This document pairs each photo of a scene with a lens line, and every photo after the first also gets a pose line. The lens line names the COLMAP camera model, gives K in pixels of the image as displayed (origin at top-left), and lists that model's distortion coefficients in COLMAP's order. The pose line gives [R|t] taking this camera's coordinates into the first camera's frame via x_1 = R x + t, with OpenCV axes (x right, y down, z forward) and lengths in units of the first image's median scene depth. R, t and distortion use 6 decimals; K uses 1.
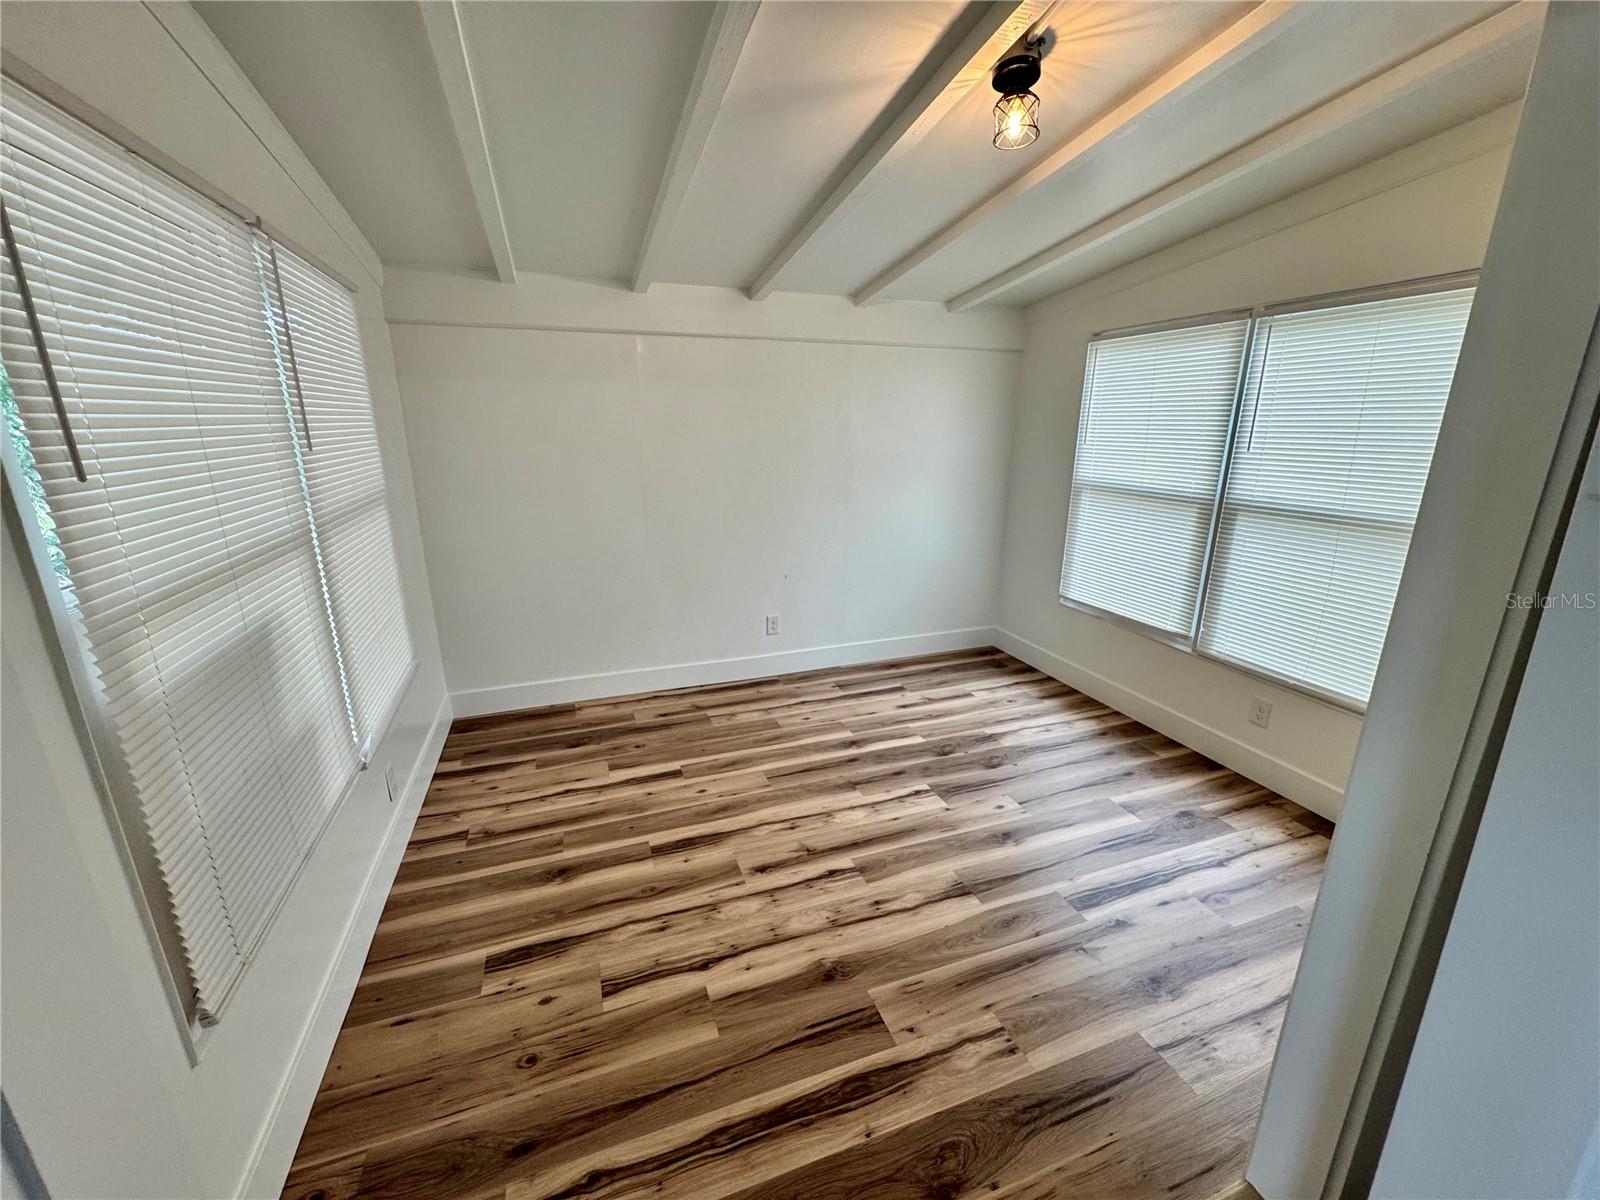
lens RADIAL K [[640.4, 0, 799.5], [0, 640.4, 598.6], [0, 0, 1]] dist [-0.002215, 0.000198]
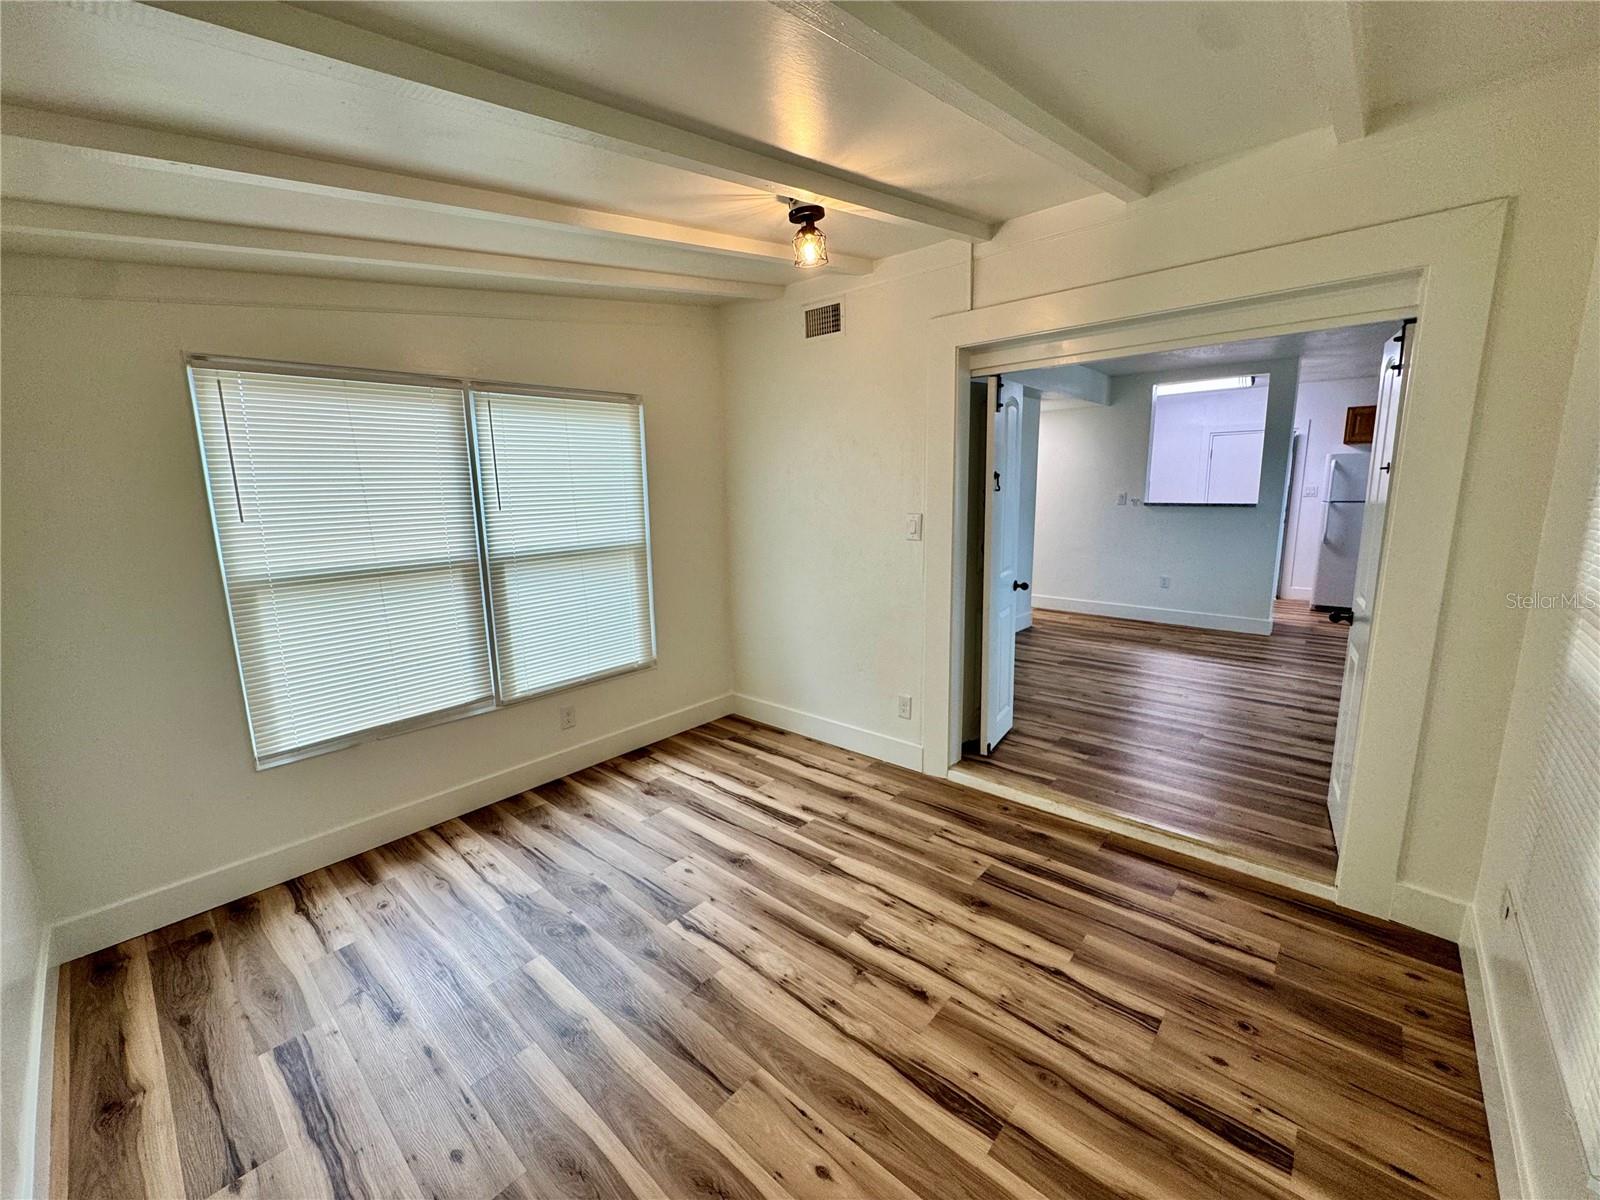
lens RADIAL K [[640.4, 0, 799.5], [0, 640.4, 598.6], [0, 0, 1]] dist [-0.002215, 0.000198]
pose [[-0.472019, -0.152277, 0.868337, -0.596835], [0.256143, 0.918790, 0.300361, -0.329536], [-0.843557, 0.364194, -0.394682, 1.198845]]
